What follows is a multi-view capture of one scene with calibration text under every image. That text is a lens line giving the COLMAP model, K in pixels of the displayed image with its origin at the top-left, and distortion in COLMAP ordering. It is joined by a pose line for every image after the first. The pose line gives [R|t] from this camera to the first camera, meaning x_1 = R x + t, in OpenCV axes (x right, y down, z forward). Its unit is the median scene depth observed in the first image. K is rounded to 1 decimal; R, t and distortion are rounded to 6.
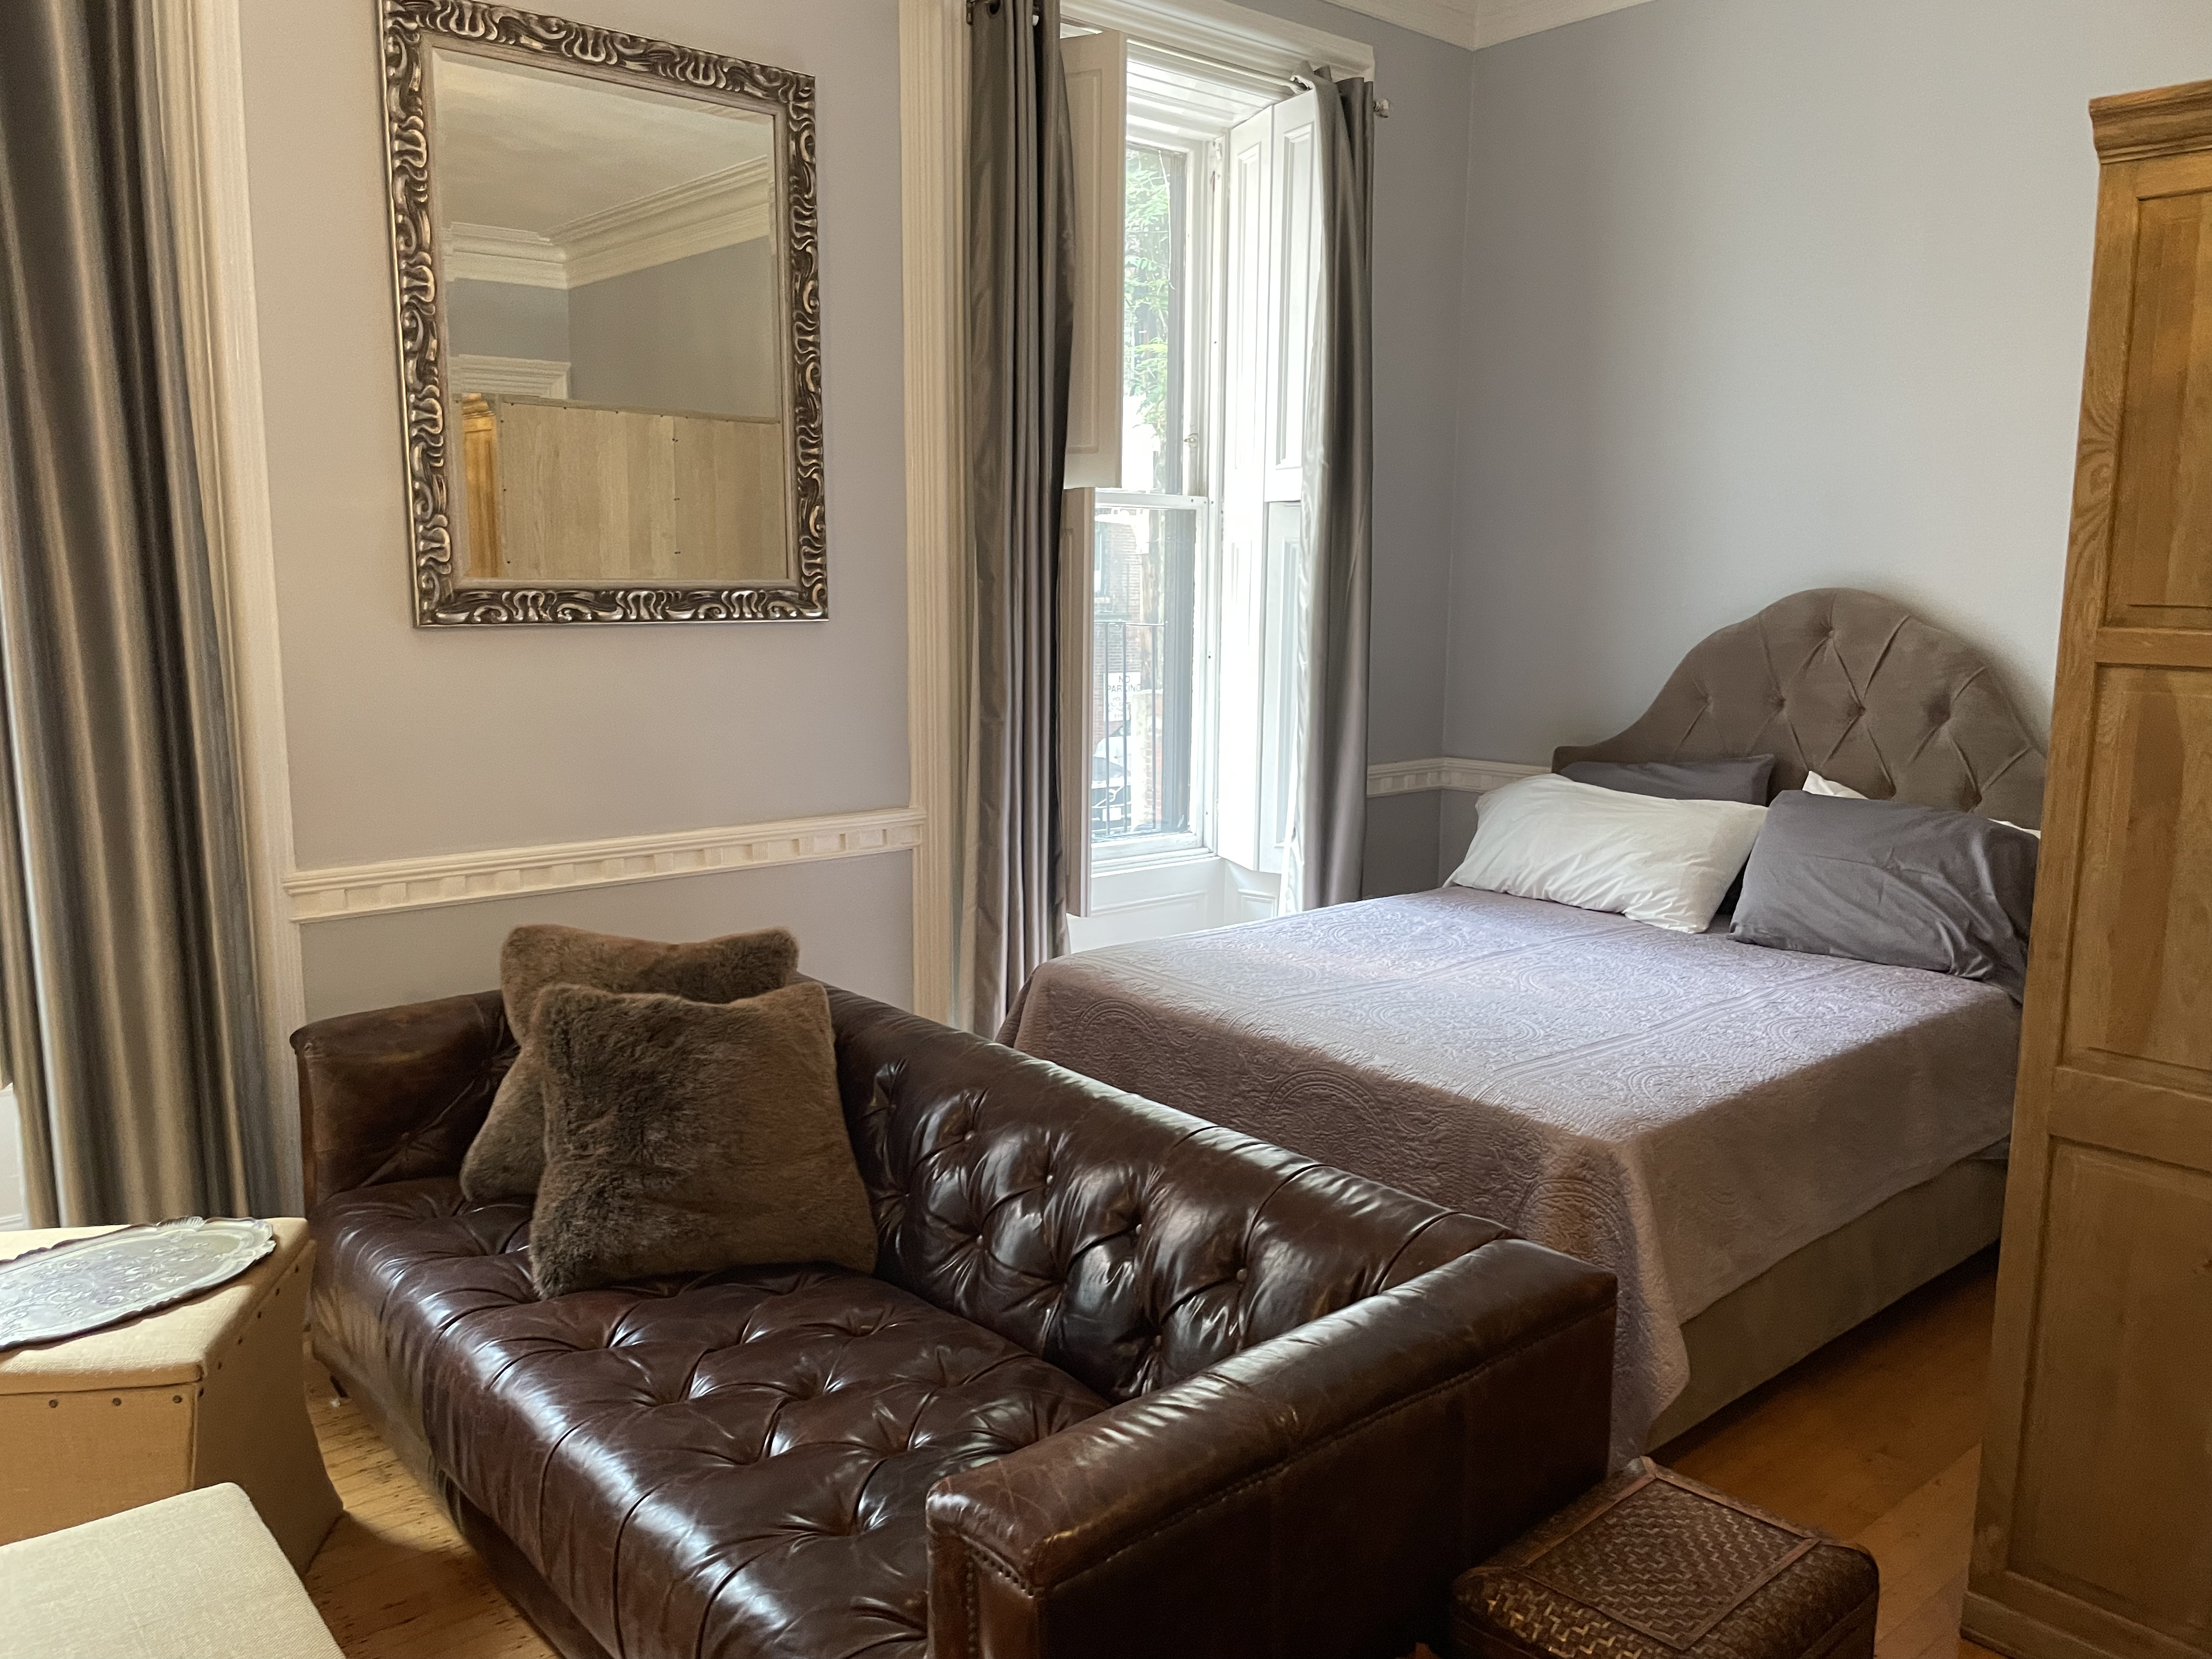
lens RADIAL K [[1679.8, 0, 1100.5], [0, 1679.8, 836.5], [0, 0, 1]] dist [0.086665, -0.107485]
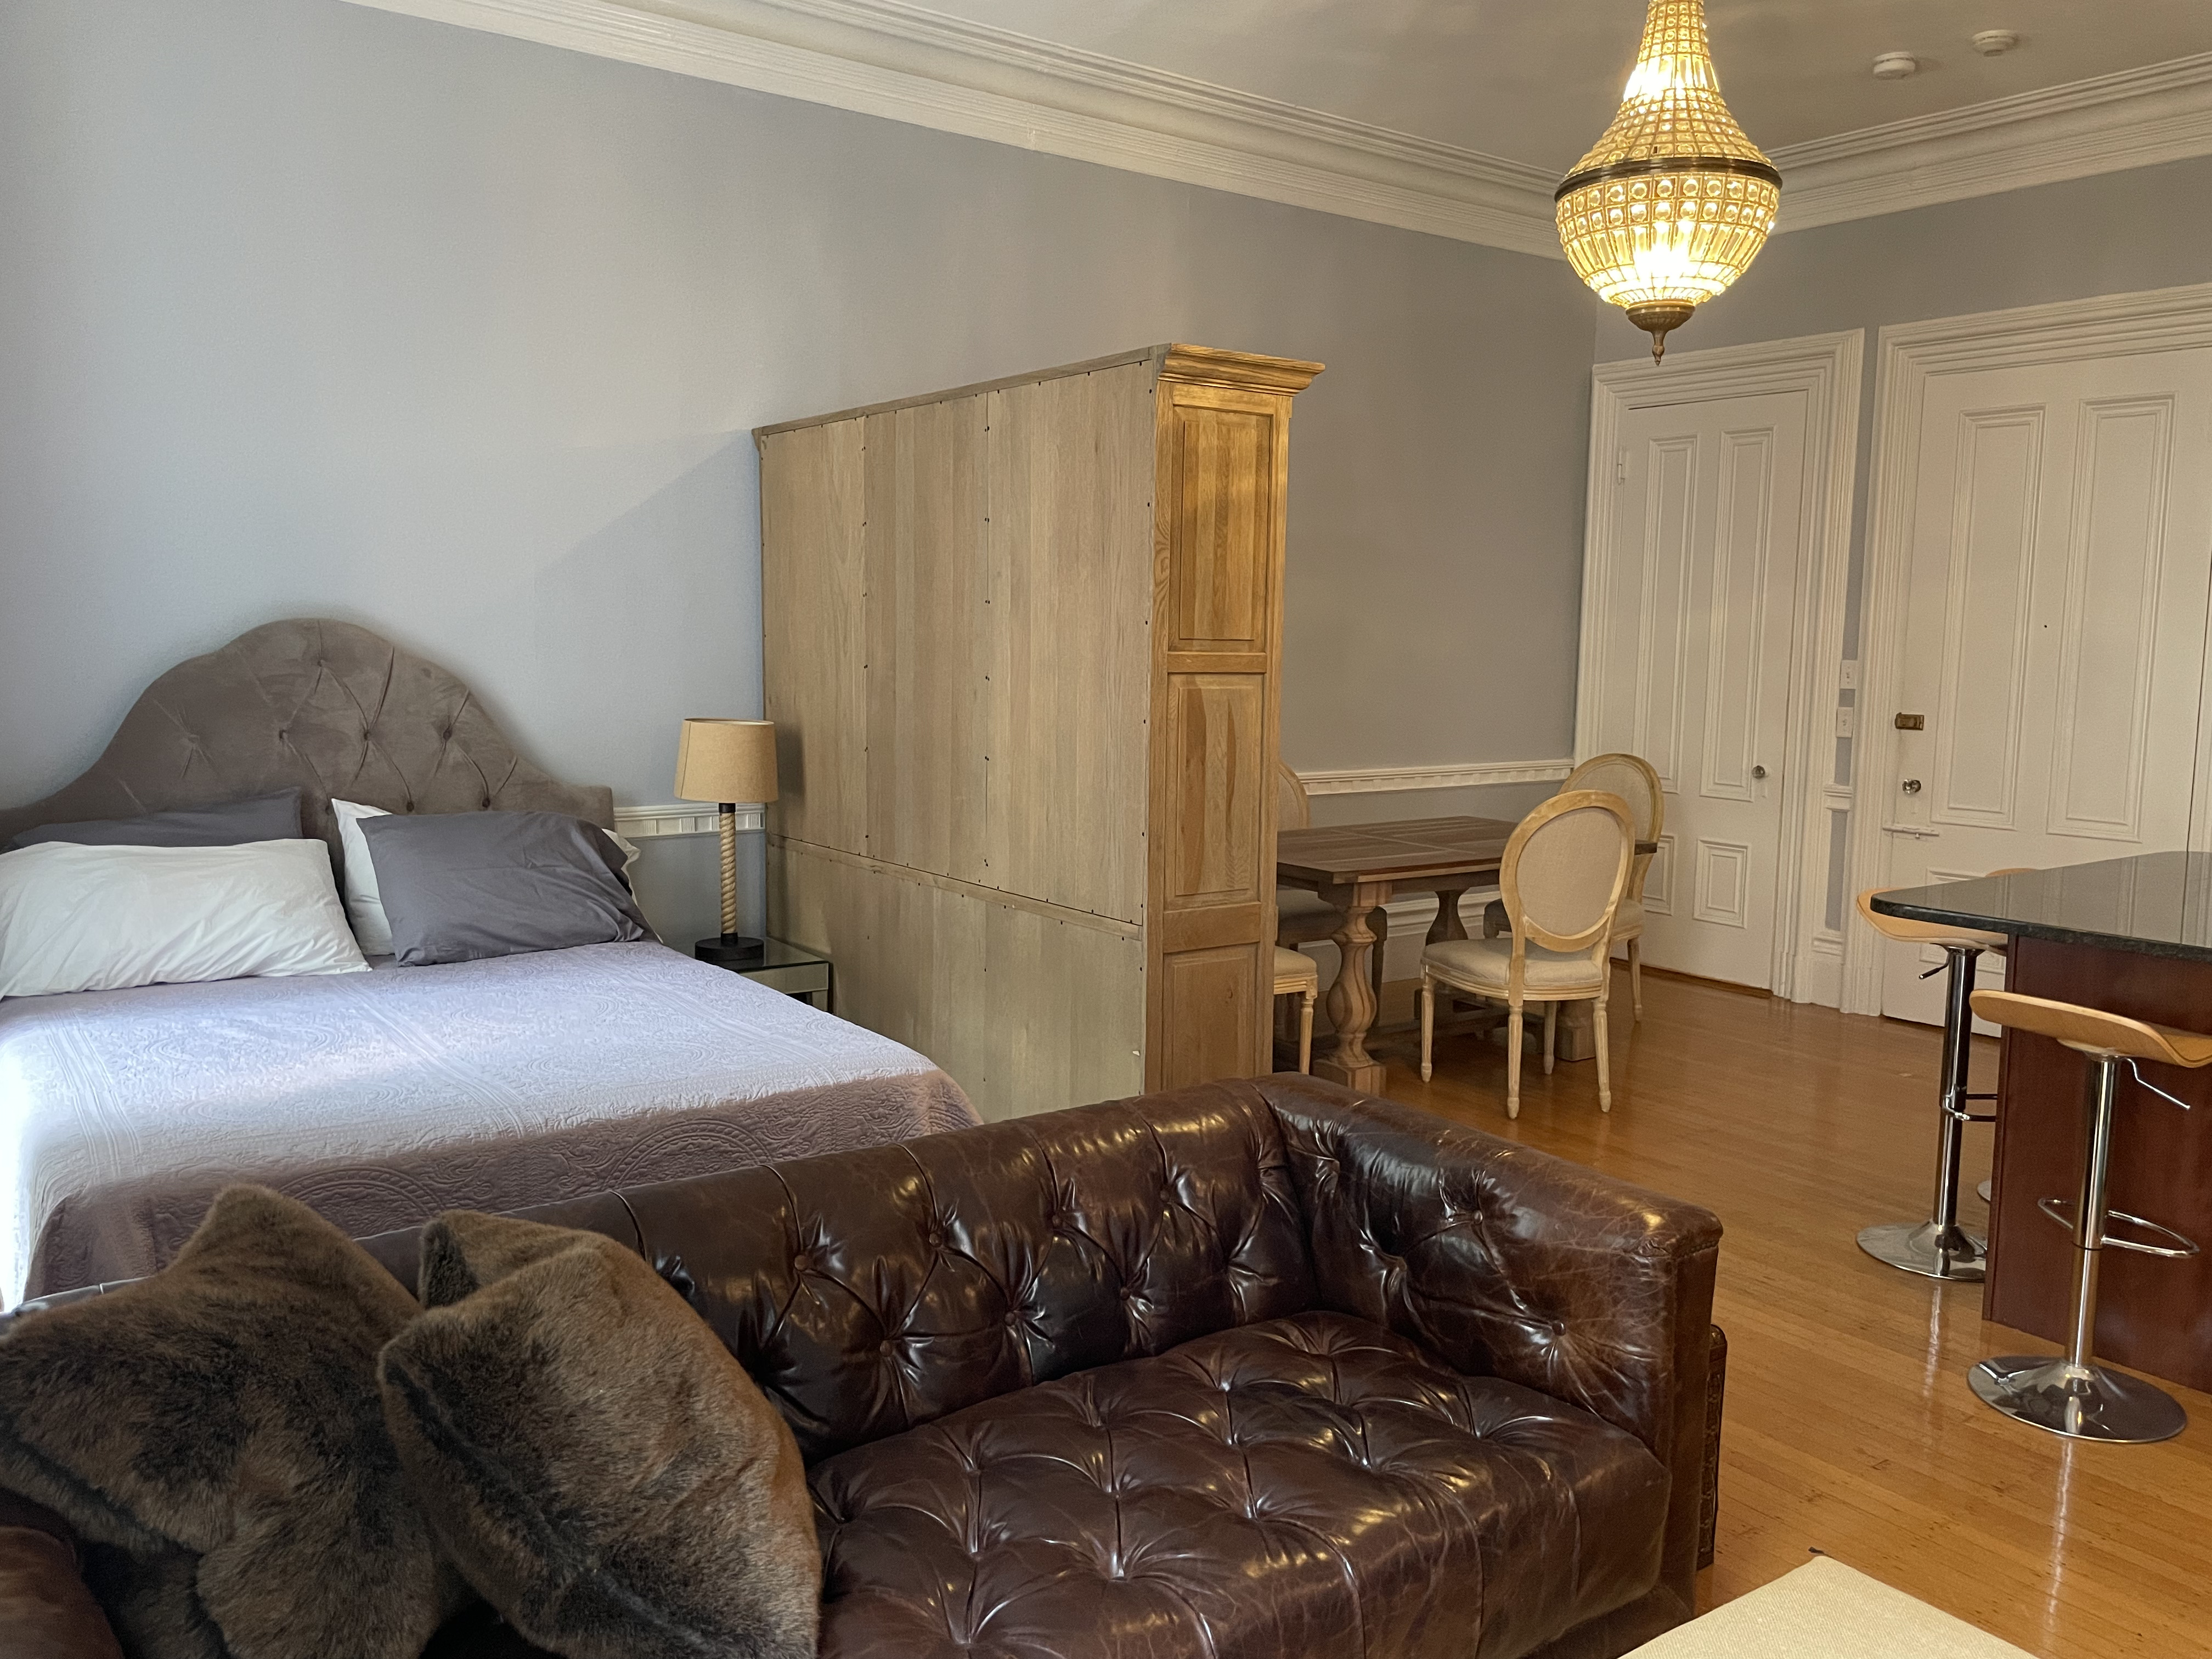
lens RADIAL K [[1679.8, 0, 1115.3], [0, 1679.8, 839.7], [0, 0, 1]] dist [0.086665, -0.107485]
pose [[0.084451, -0.133378, 0.987461, -0.737031], [0.138822, 0.982911, 0.120891, -0.097529], [-0.986710, 0.126872, 0.101524, 0.598896]]
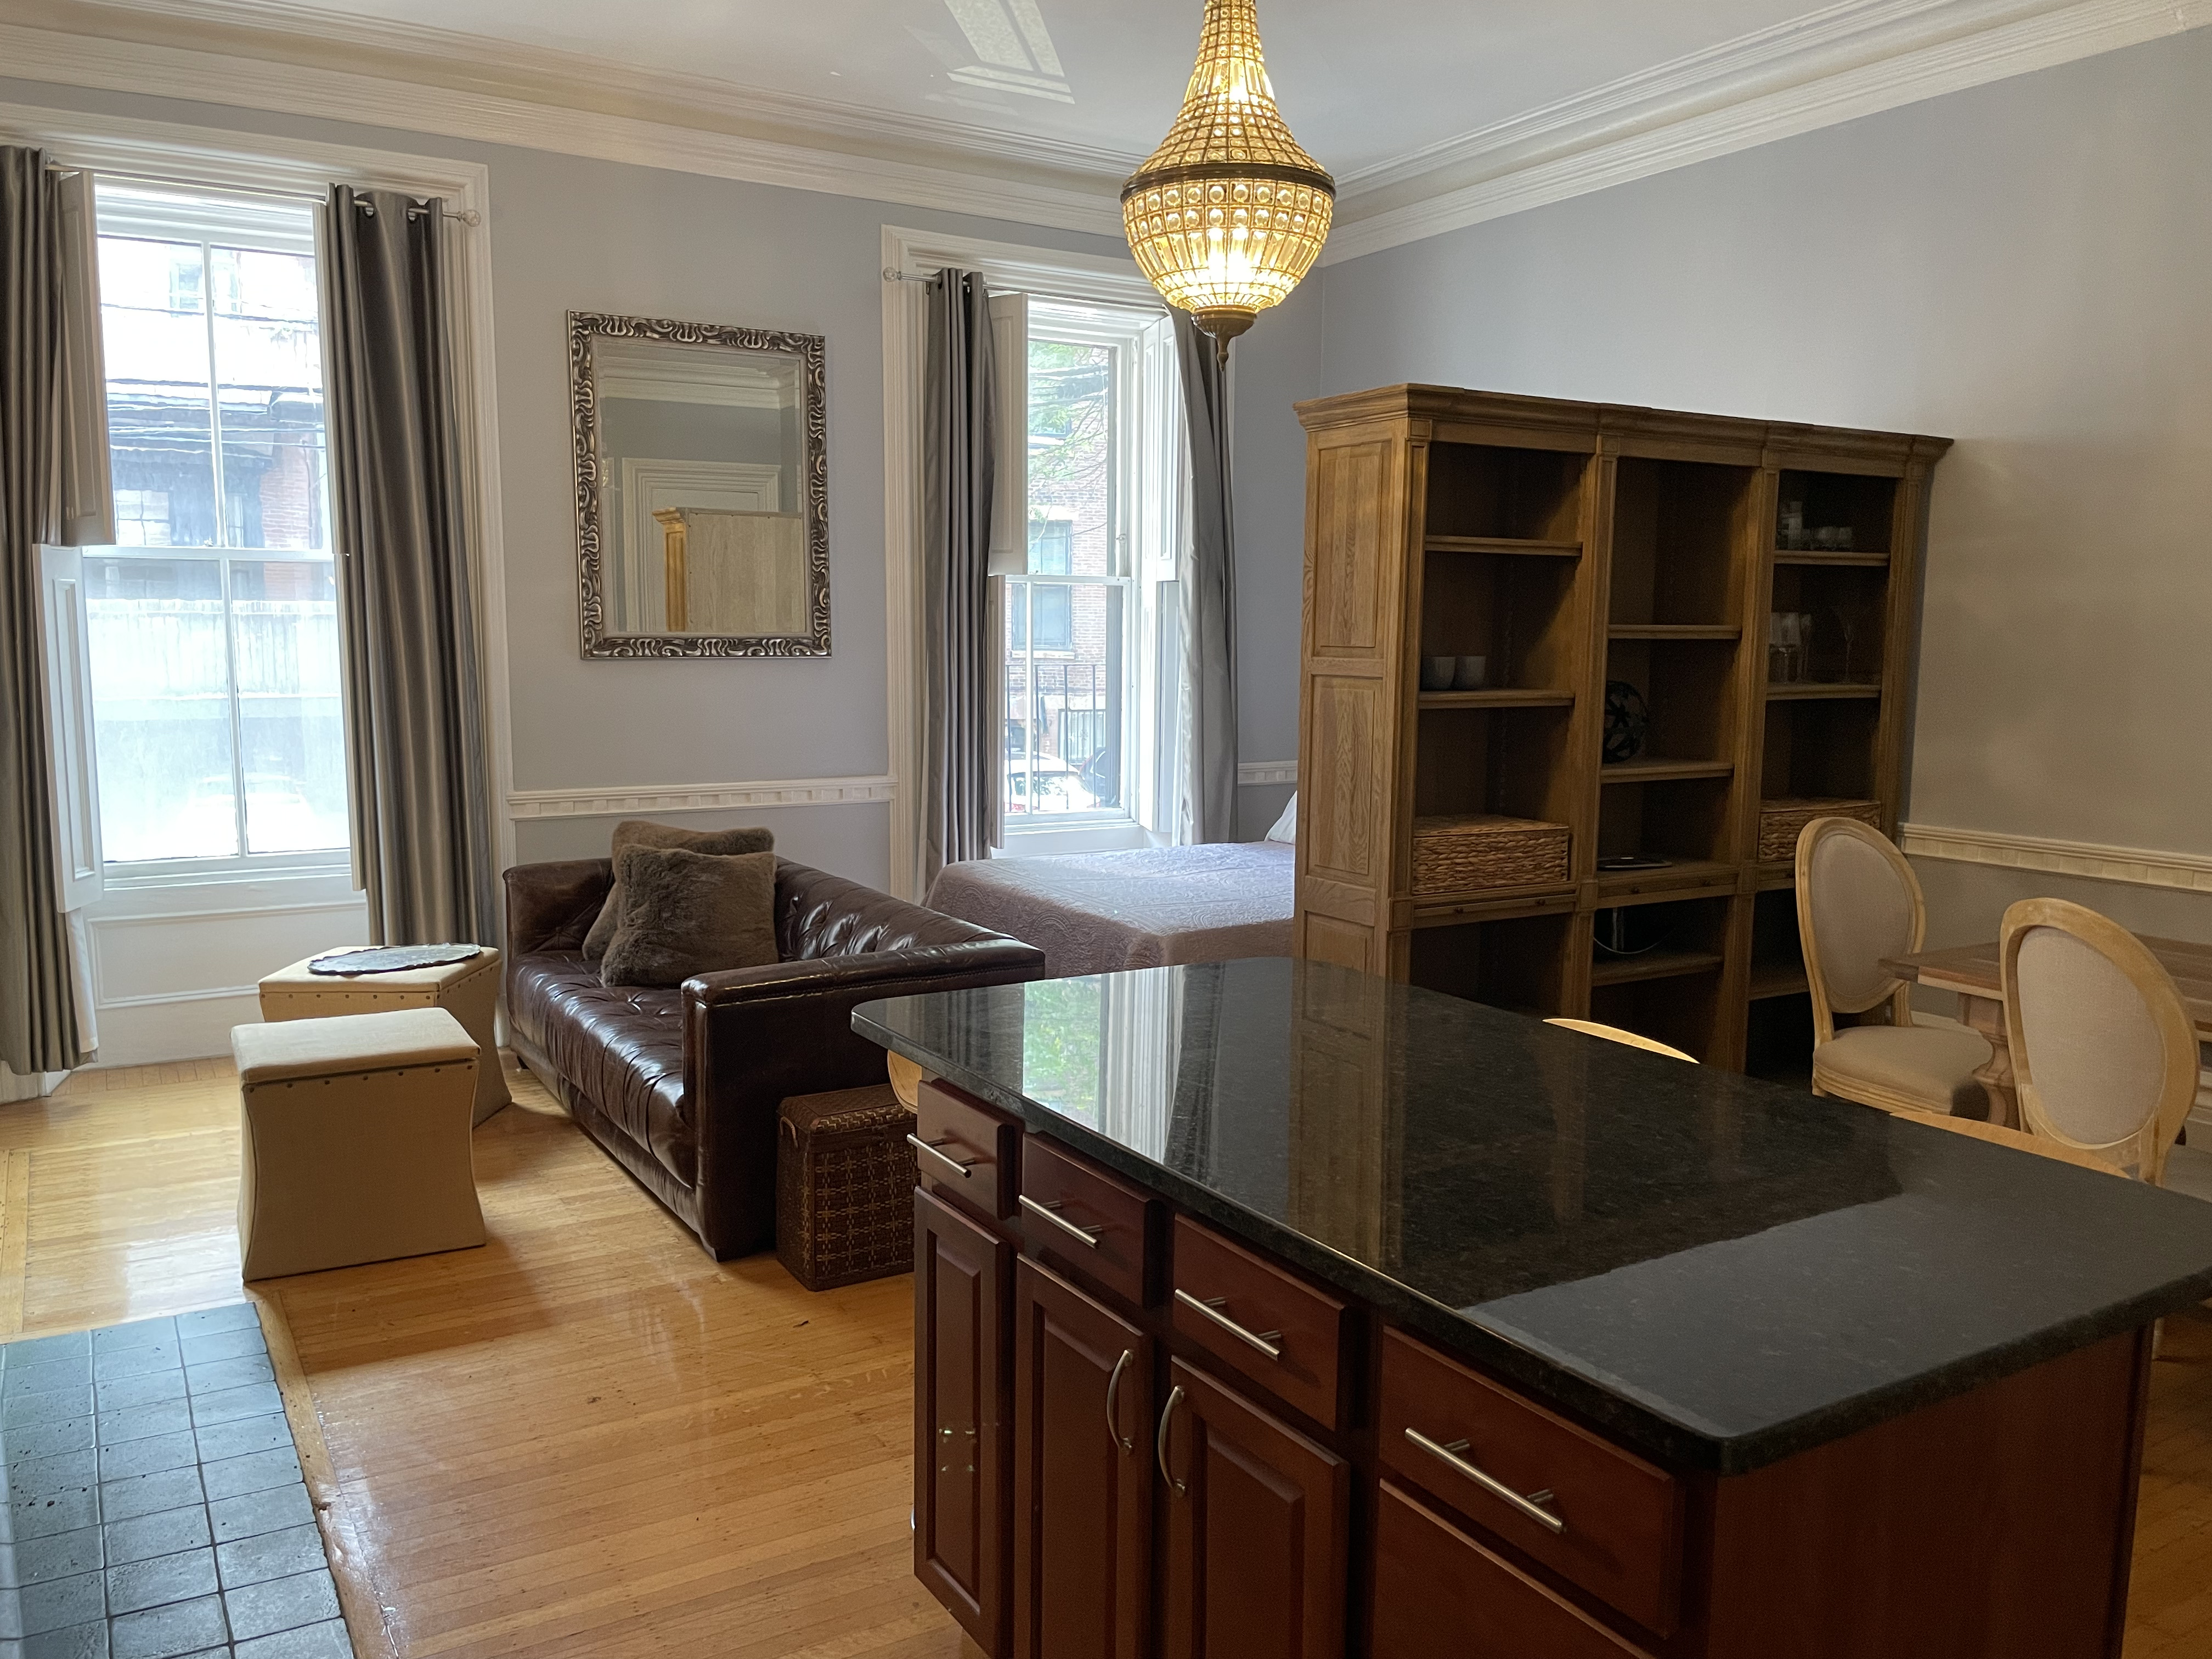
lens RADIAL K [[1679.8, 0, 1108.5], [0, 1679.8, 846.0], [0, 0, 1]] dist [0.086665, -0.107485]
pose [[0.986164, 0.020682, -0.164475, 0.448222], [-0.025247, 0.999351, -0.025712, 0.107548], [0.163836, 0.029509, 0.986046, -0.673263]]
